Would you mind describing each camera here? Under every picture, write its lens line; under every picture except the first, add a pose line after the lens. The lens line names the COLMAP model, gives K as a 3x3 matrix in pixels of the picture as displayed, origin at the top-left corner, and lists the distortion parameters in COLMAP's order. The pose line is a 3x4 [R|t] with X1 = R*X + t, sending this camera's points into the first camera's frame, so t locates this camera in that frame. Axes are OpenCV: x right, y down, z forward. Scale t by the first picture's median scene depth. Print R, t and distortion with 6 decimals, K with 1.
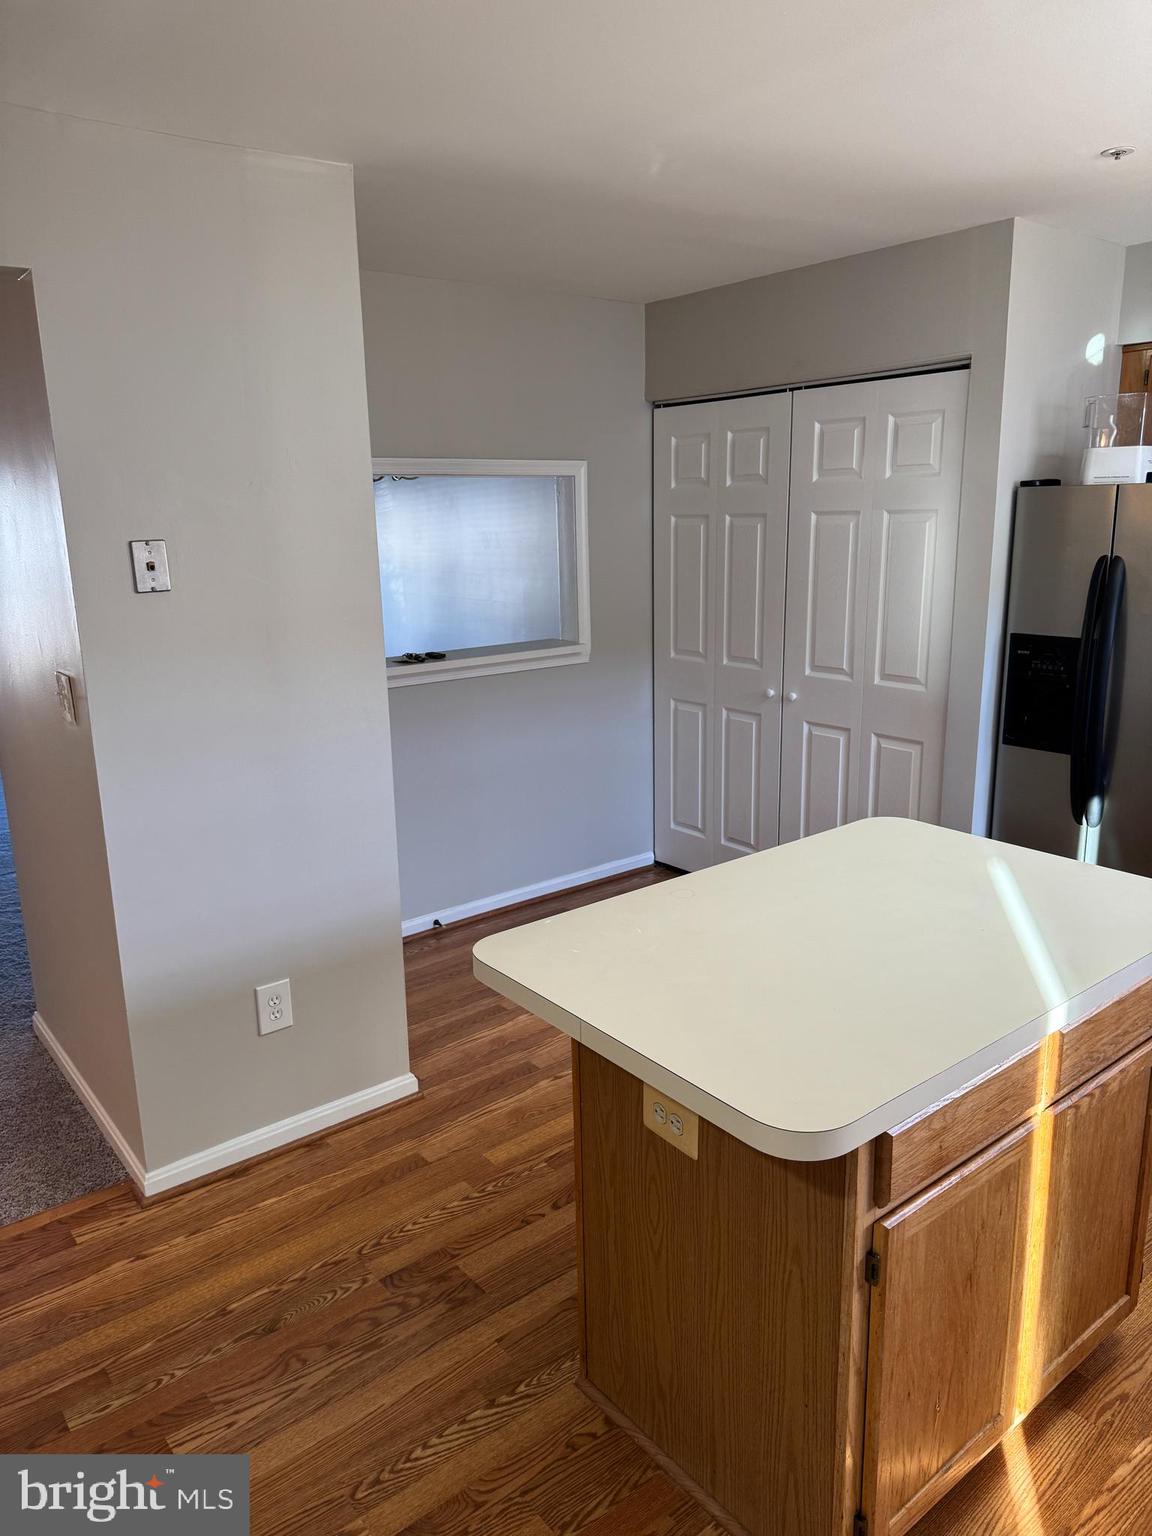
lens RADIAL K [[1073.0, 0, 608.0], [0, 1073.0, 782.1], [0, 0, 1]] dist [0.049636, -0.051312]
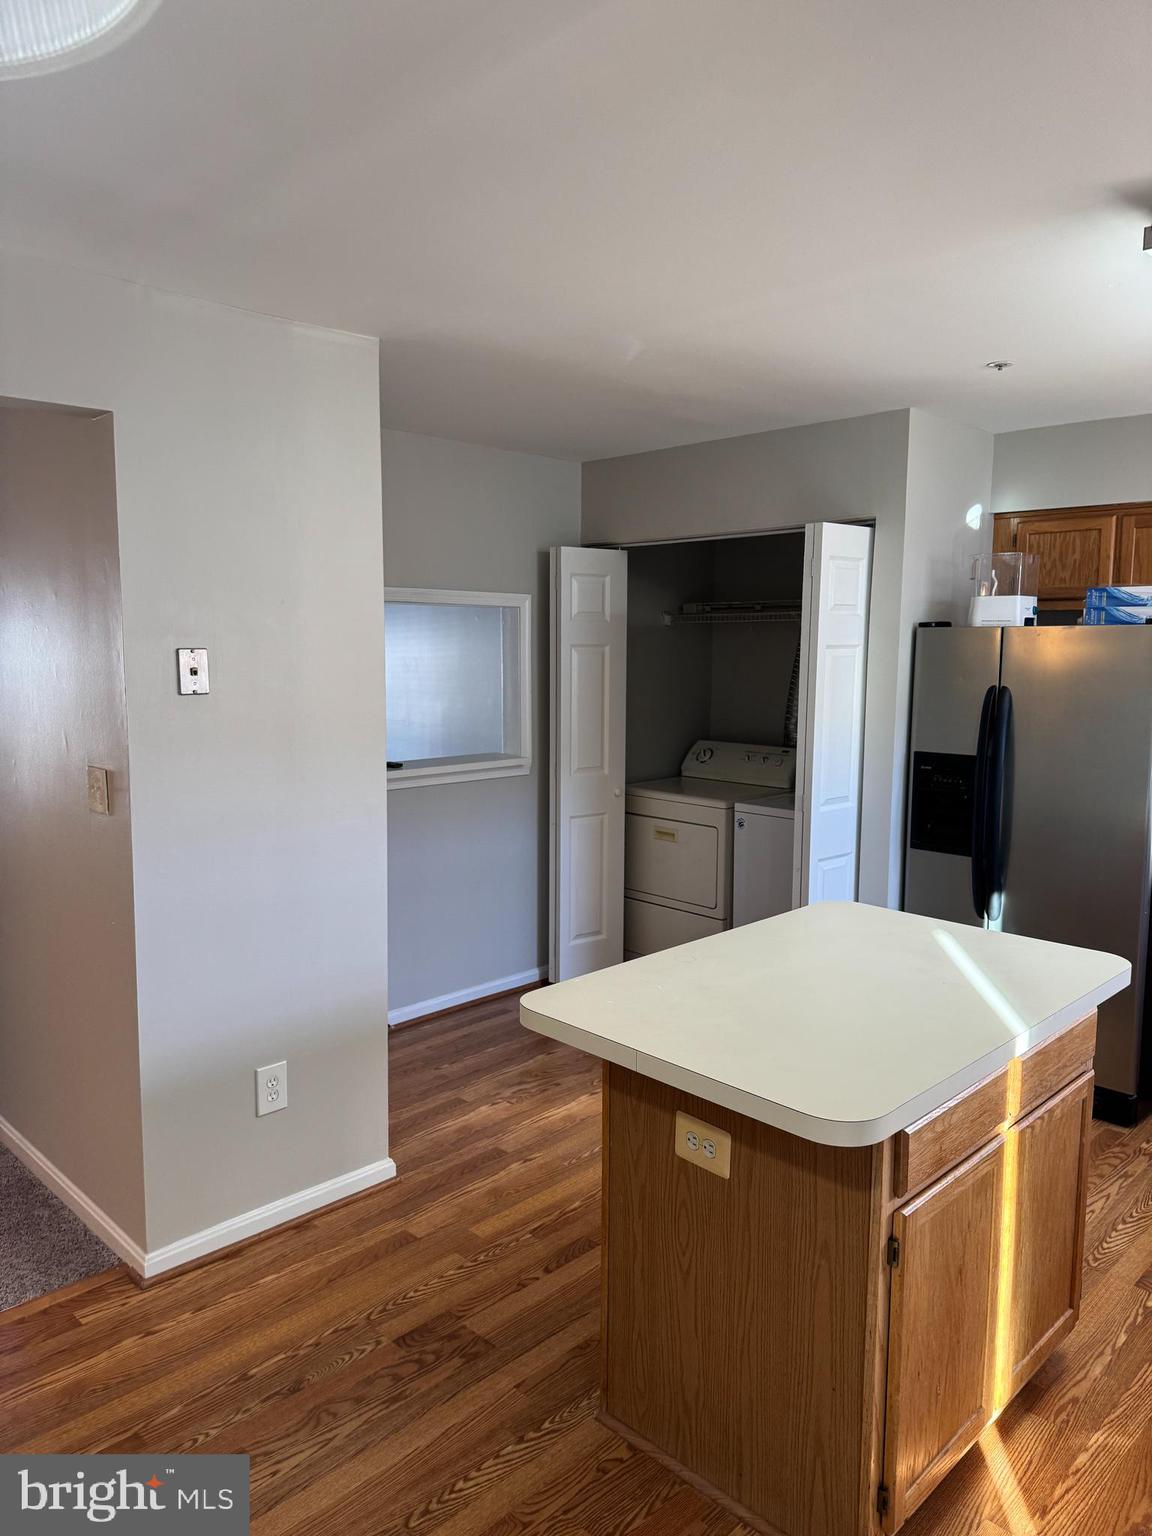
lens RADIAL K [[1073.0, 0, 603.8], [0, 1073.0, 783.0], [0, 0, 1]] dist [0.049636, -0.051312]
pose [[0.992911, 0.011208, 0.118335, -0.158739], [0.003098, 0.992766, -0.120028, 0.055924], [-0.118824, 0.119544, 0.985693, -0.145266]]
